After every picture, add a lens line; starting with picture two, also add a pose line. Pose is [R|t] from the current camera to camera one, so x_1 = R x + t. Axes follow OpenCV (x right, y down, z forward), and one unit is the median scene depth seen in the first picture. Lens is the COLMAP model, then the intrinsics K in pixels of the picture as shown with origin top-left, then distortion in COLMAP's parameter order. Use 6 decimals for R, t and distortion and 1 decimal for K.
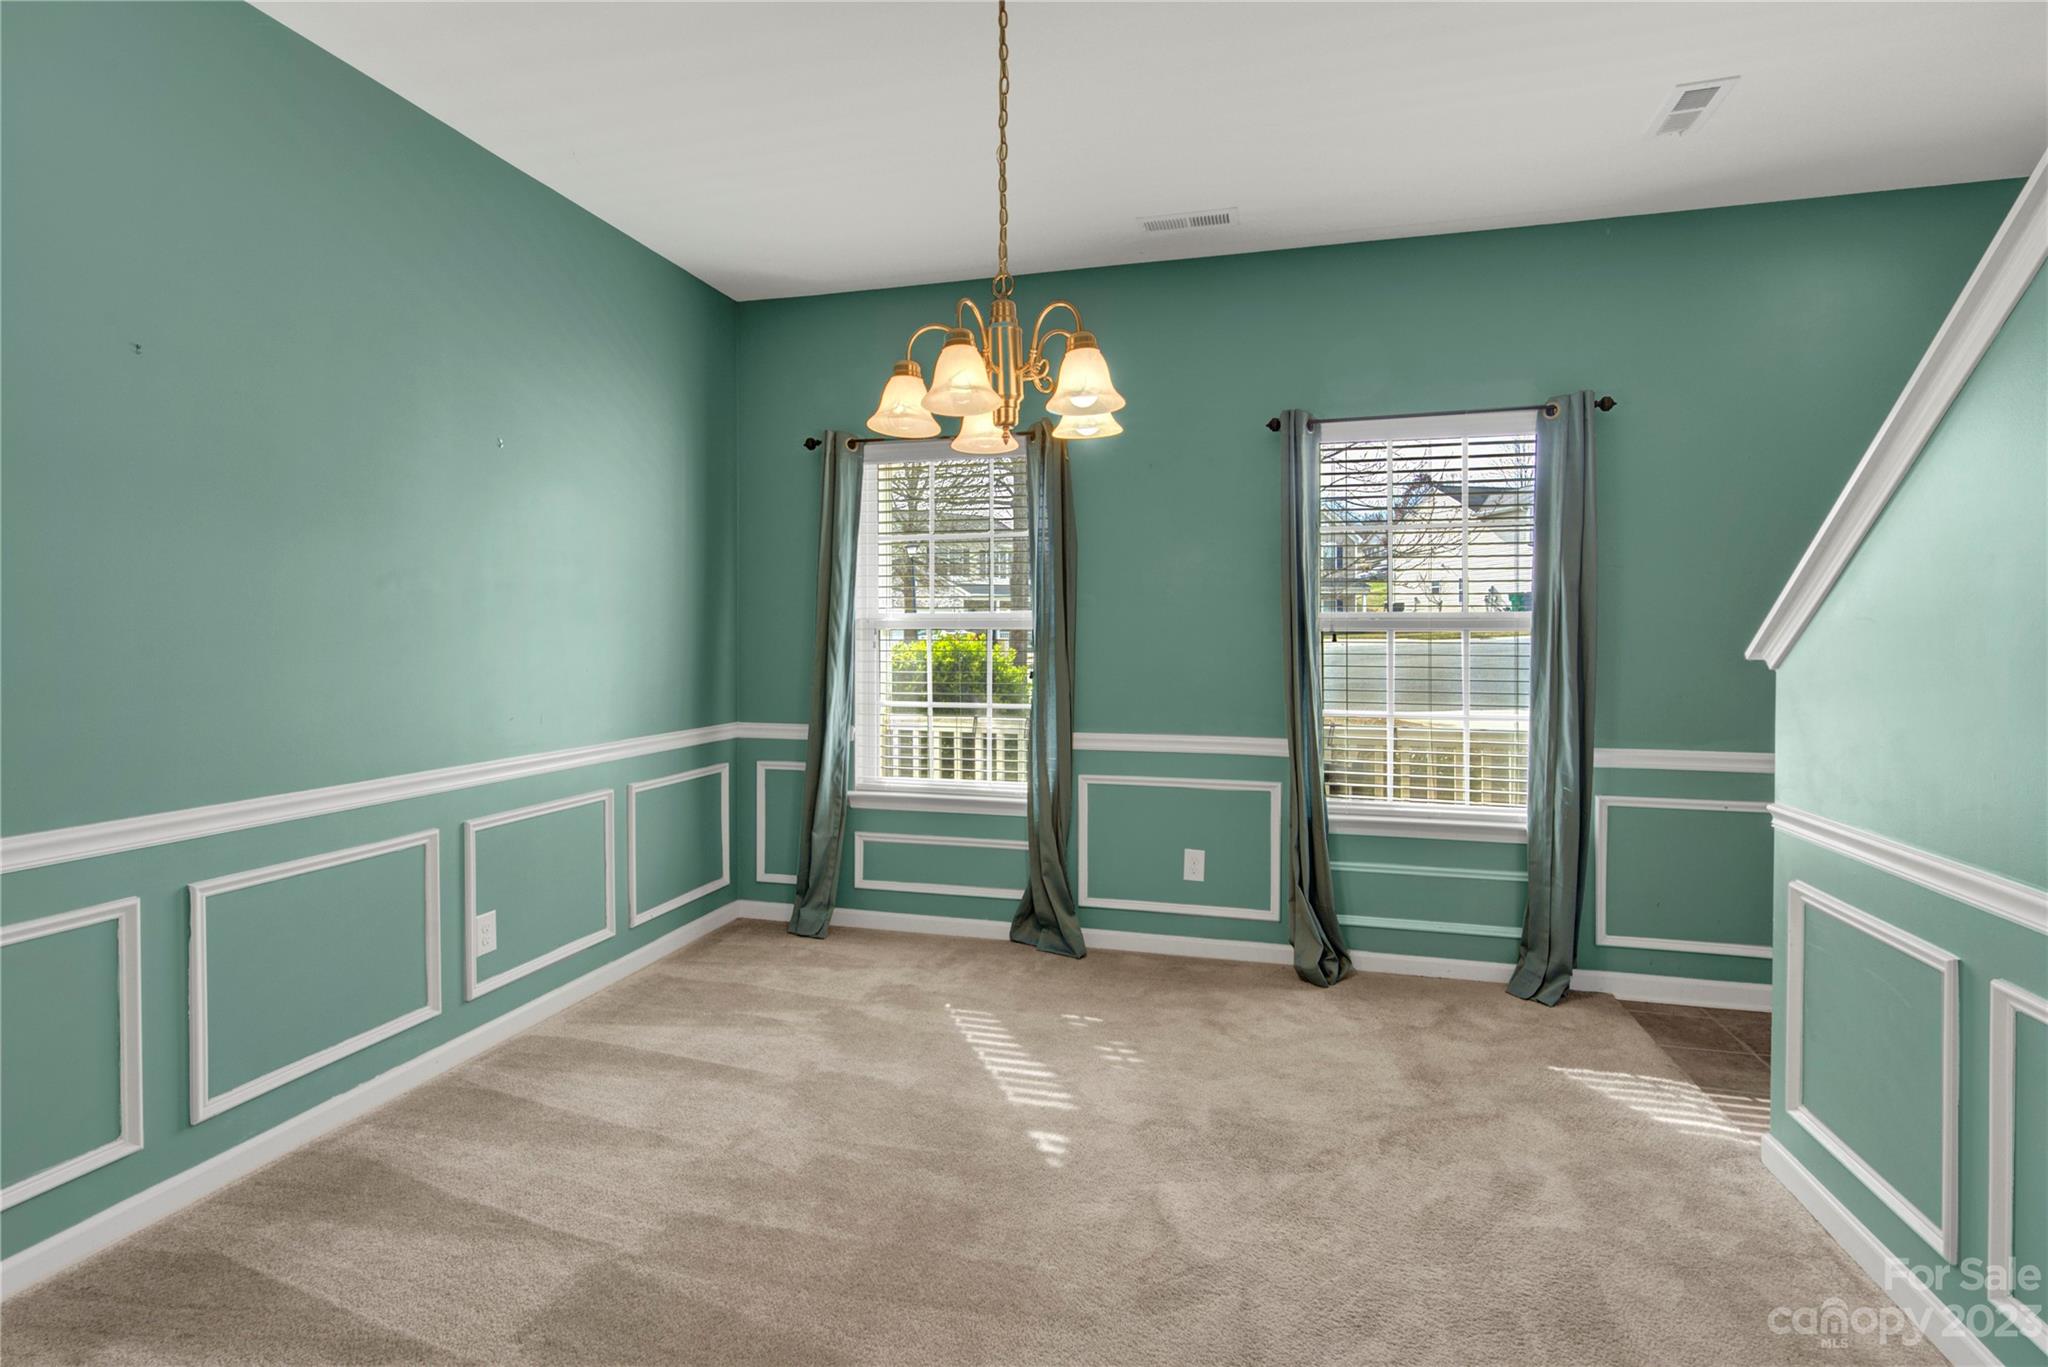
lens RADIAL K [[991.0, 0, 1029.0], [0, 991.0, 672.0], [0, 0, 1]] dist [-0.001507, -0.000148]
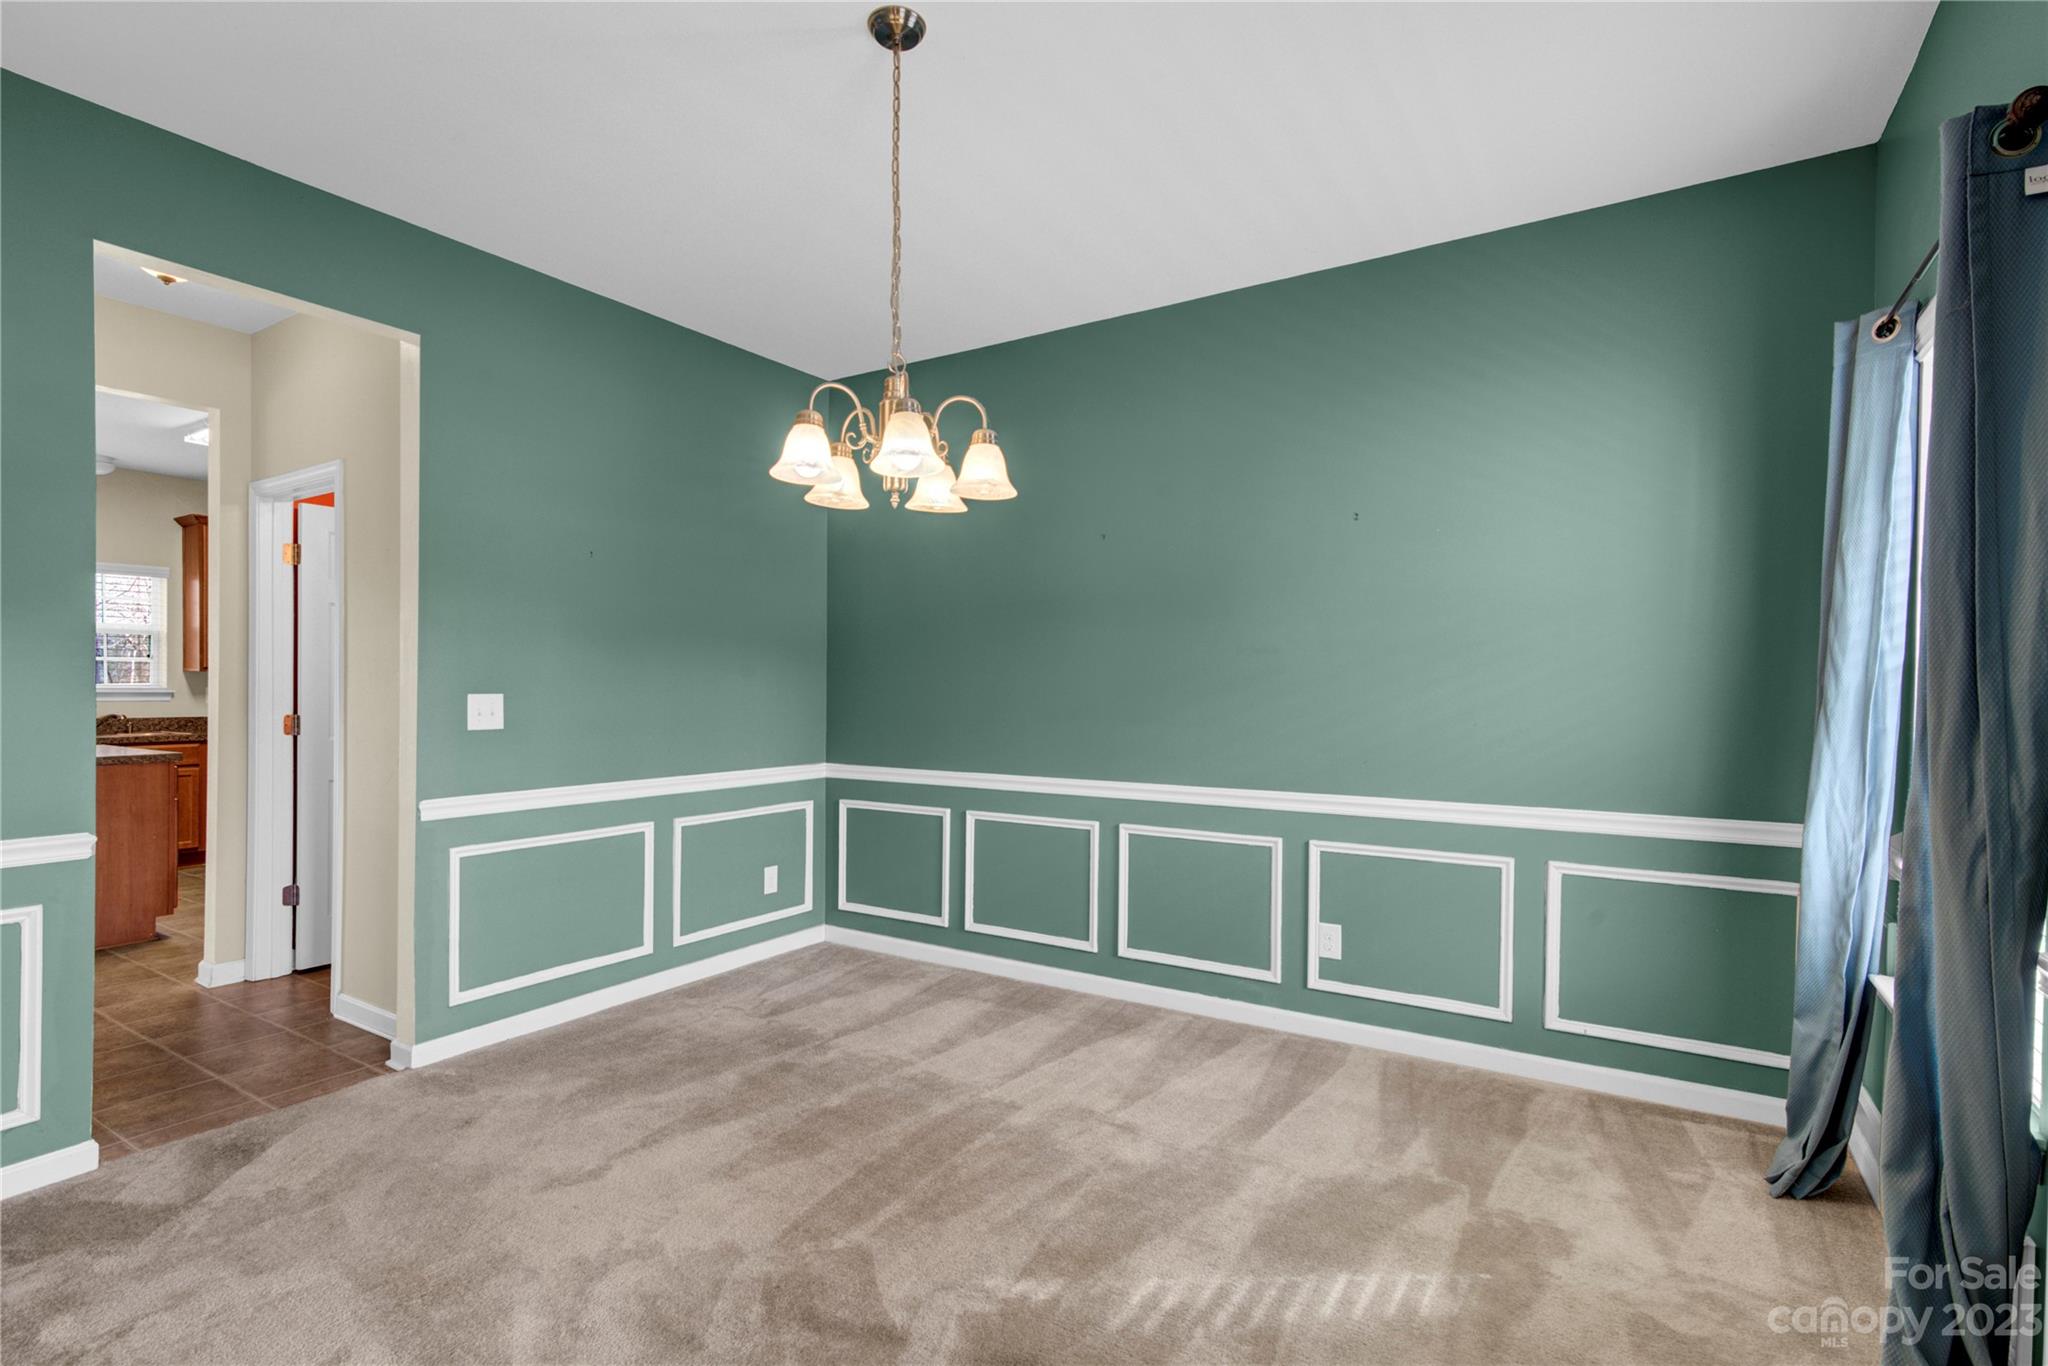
lens RADIAL K [[965.9, 0, 1015.9], [0, 965.9, 700.7], [0, 0, 1]] dist [-0.001709, -0.000310]
pose [[-0.305406, 0.018521, -0.952042, 0.667302], [-0.038784, 0.998739, 0.031871, -0.045519], [0.951432, 0.046658, -0.304303, 0.996057]]
